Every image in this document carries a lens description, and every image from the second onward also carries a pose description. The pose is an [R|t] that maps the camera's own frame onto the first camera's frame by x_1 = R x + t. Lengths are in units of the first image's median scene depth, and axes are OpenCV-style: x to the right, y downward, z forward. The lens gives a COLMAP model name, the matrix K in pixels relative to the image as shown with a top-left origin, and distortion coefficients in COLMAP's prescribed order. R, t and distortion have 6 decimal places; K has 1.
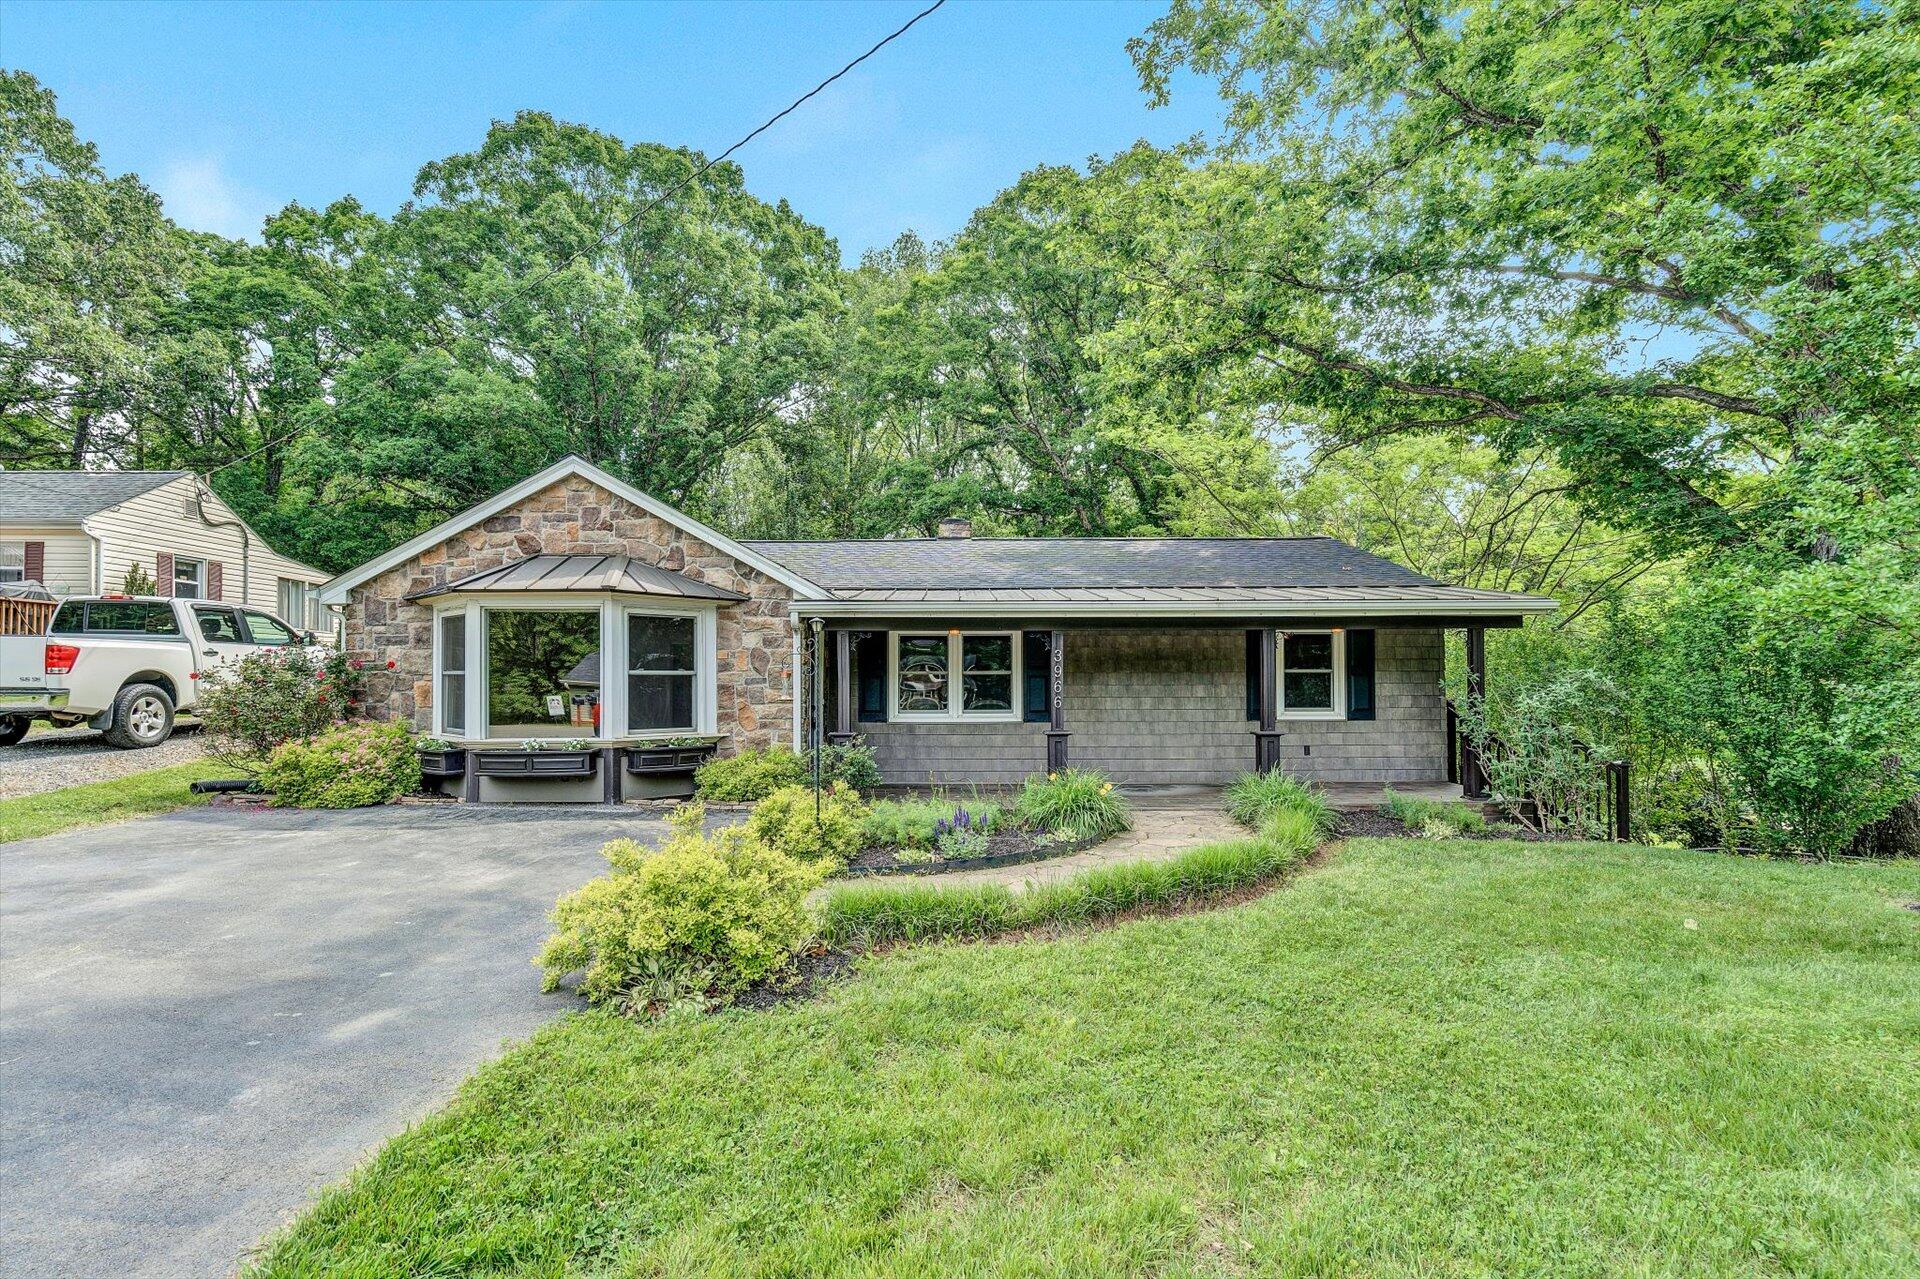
lens RADIAL K [[876.8, 0, 963.8], [0, 876.8, 665.1], [0, 0, 1]] dist [0.001334, 0.000124]
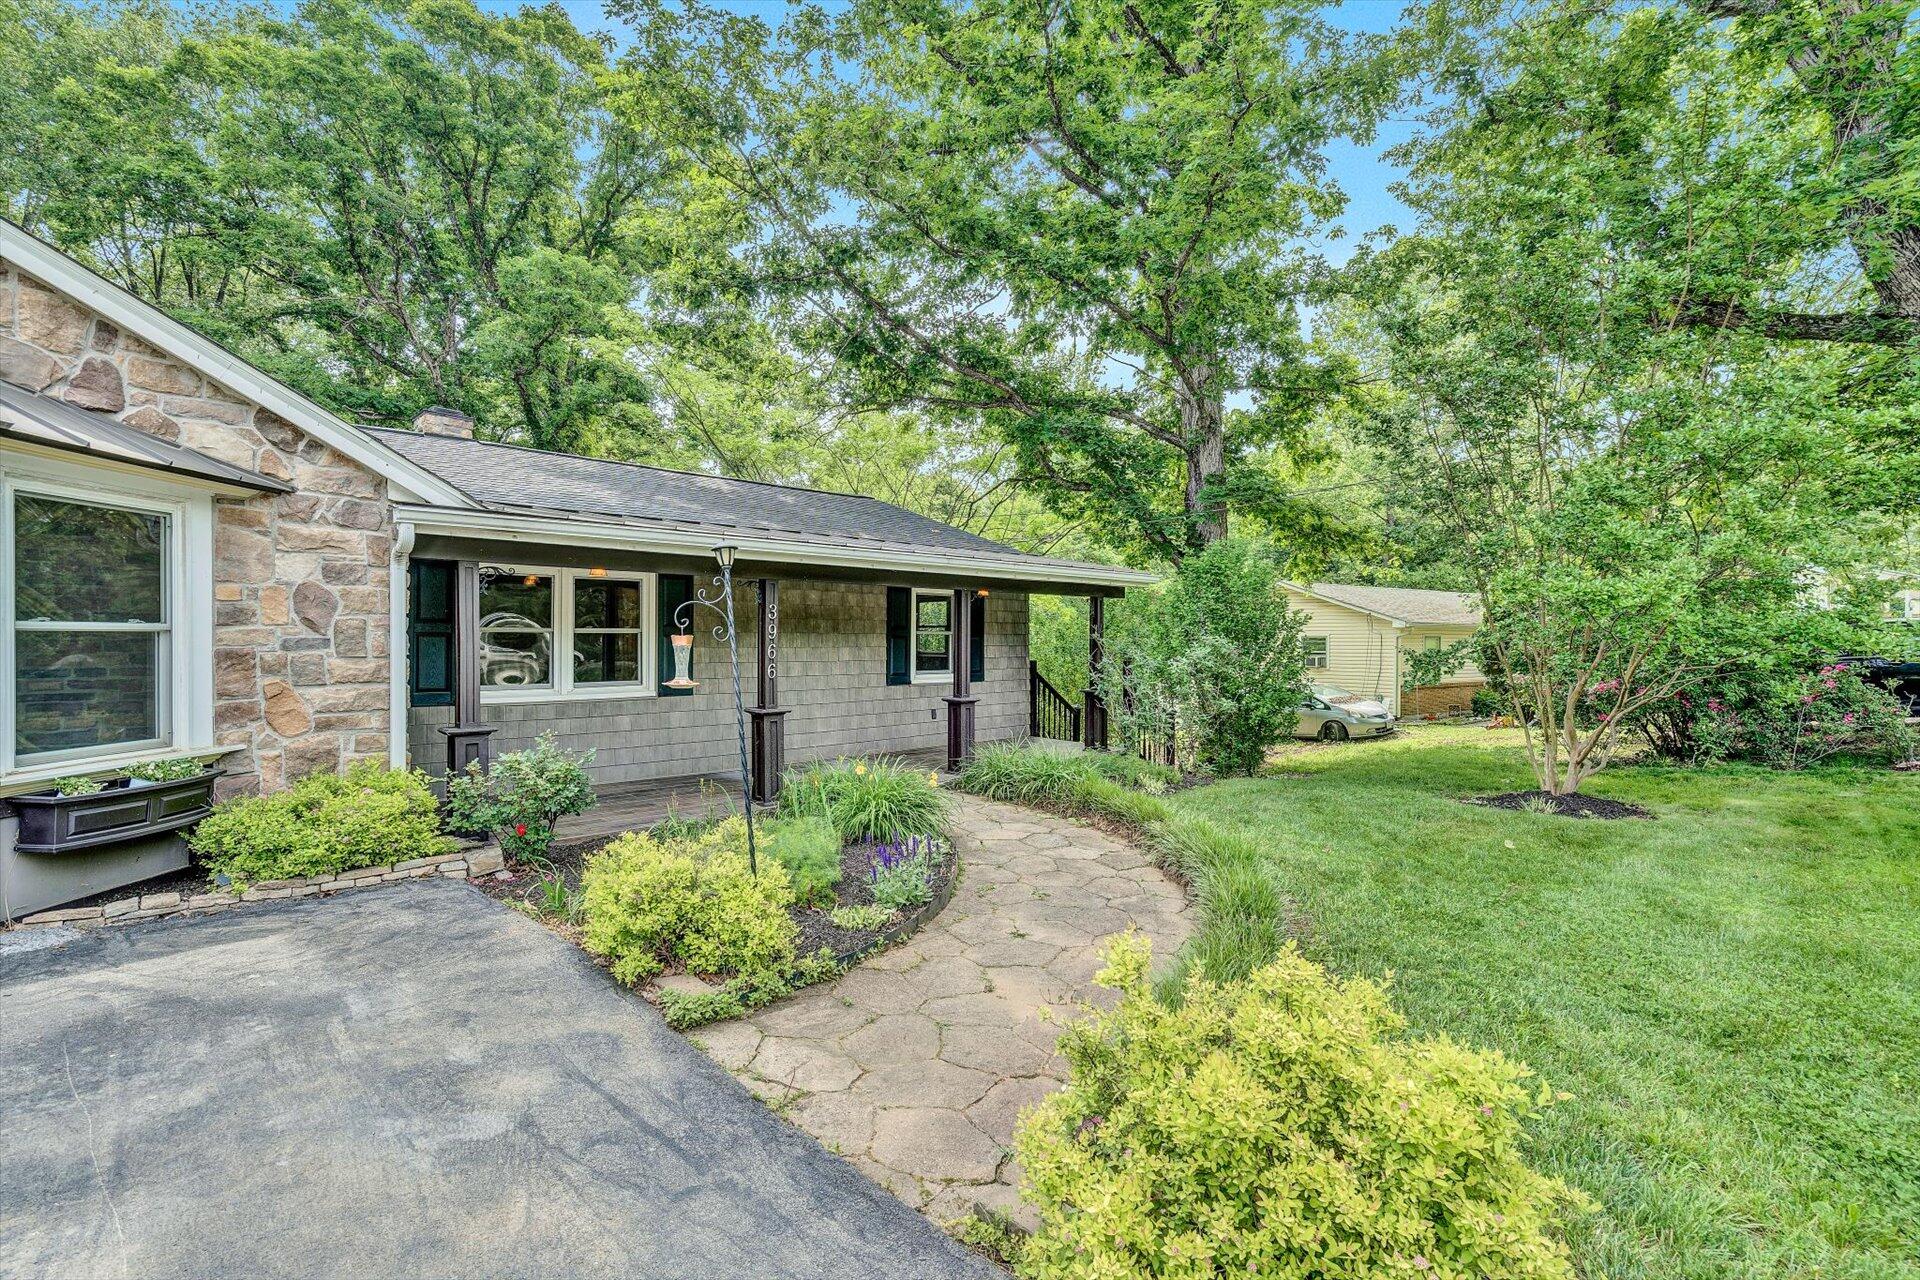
lens RADIAL K [[874.5, 0, 960.0], [0, 874.5, 640.0], [0, 0, 1]] dist [0.003291, 0.001261]
pose [[0.733127, 0.004769, 0.680075, -0.309933], [-0.020261, 0.999685, 0.014832, -0.000475], [-0.679790, -0.024652, 0.732992, 0.330232]]
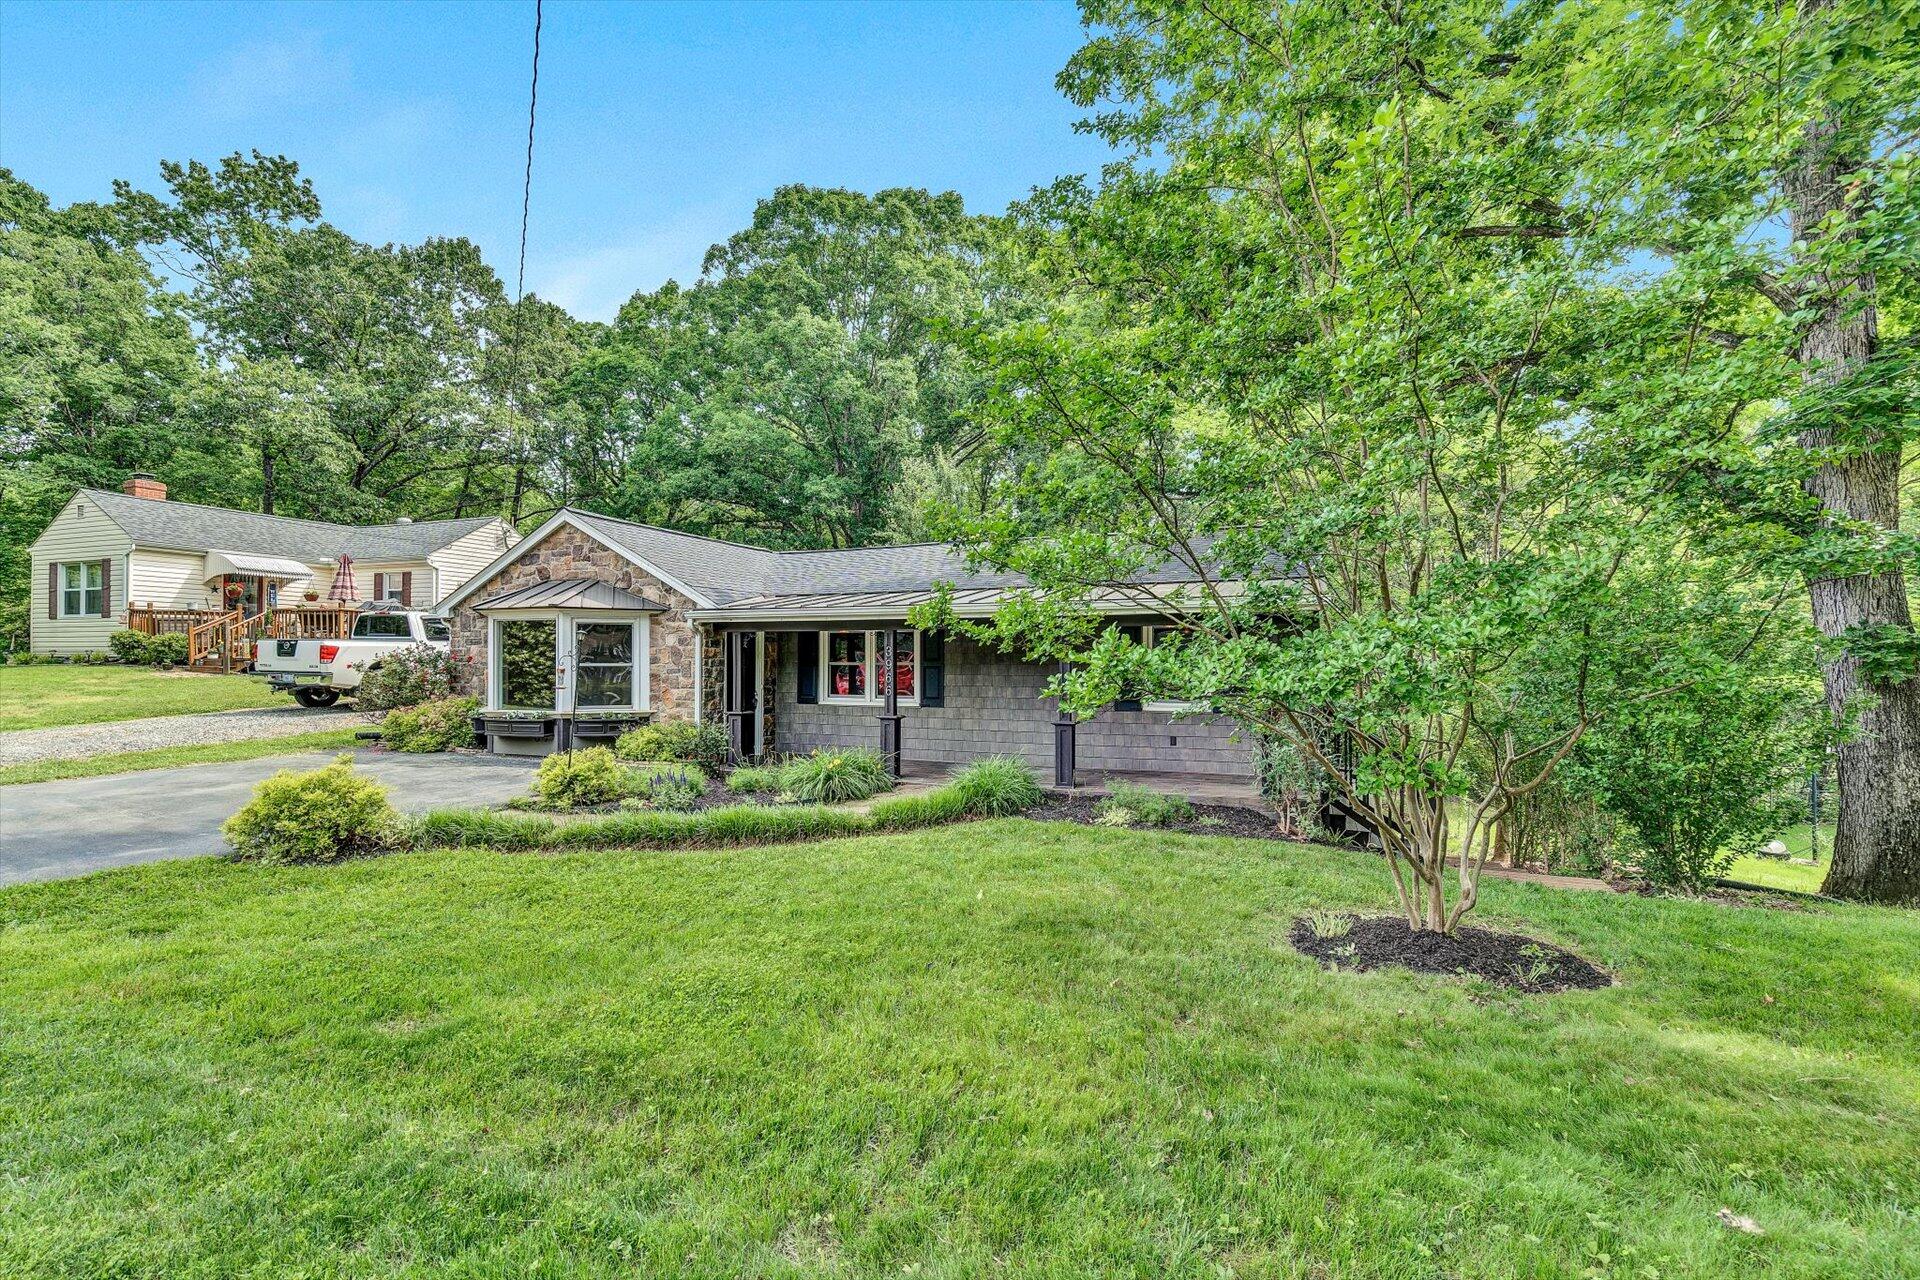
lens RADIAL K [[874.5, 0, 960.0], [0, 874.5, 640.0], [0, 0, 1]] dist [0.003291, 0.001261]
pose [[0.926131, -0.005347, -0.377163, 0.658010], [0.003422, 0.999977, -0.005774, -0.019477], [0.377186, 0.004056, 0.926129, -0.054892]]
